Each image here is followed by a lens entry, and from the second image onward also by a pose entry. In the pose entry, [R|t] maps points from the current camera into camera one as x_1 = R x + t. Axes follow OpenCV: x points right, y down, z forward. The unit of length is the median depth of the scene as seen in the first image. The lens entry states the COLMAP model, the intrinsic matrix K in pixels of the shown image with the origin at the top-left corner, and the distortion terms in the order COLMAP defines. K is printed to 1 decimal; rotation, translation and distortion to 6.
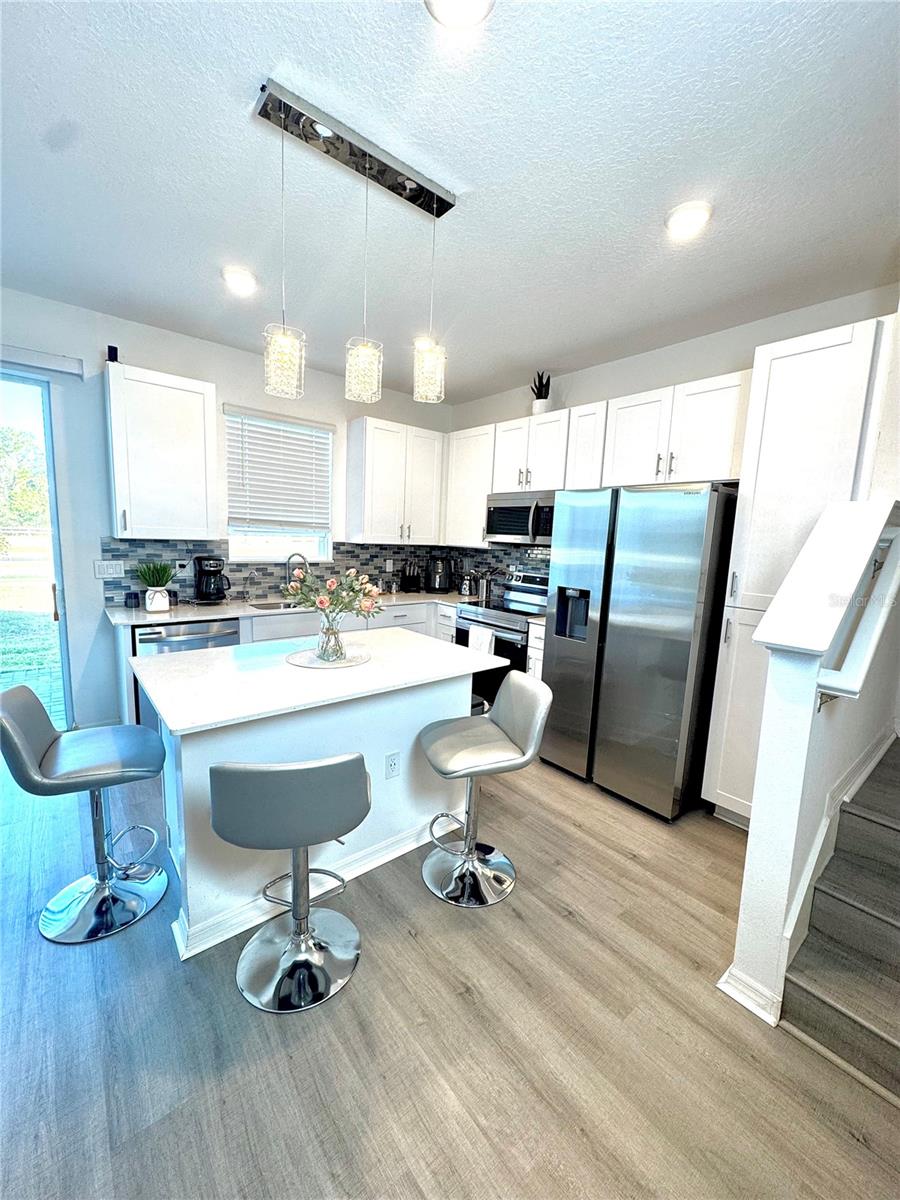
lens RADIAL K [[477.7, 0, 450.7], [0, 477.7, 601.2], [0, 0, 1]] dist [-0.000072, -0.000004]
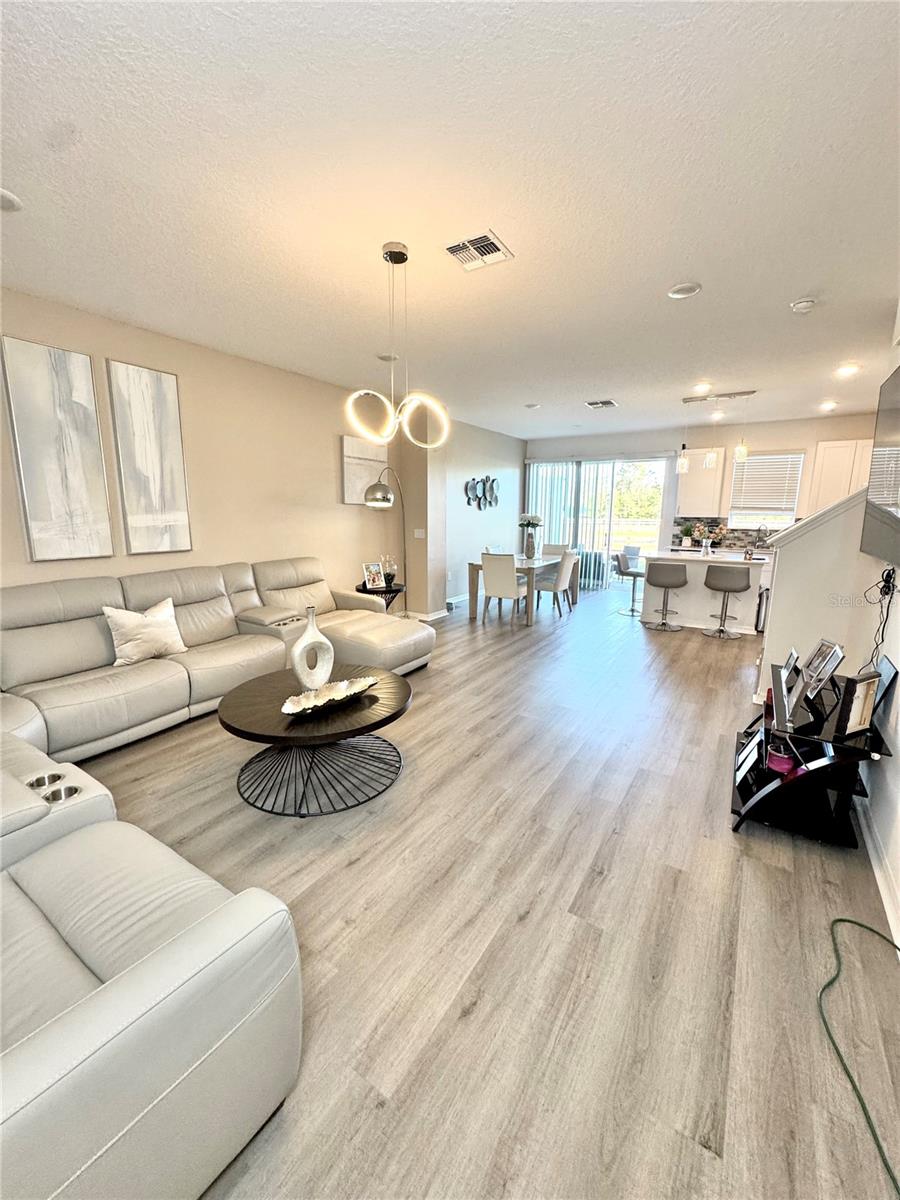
lens RADIAL K [[477.7, 0, 450.1], [0, 477.7, 596.9], [0, 0, 1]] dist [-0.000072, -0.000004]
pose [[0.302012, 0.132219, -0.944090, 1.315930], [-0.127412, 0.987048, 0.097476, 0.183129], [0.944751, 0.090850, 0.314947, -0.855814]]
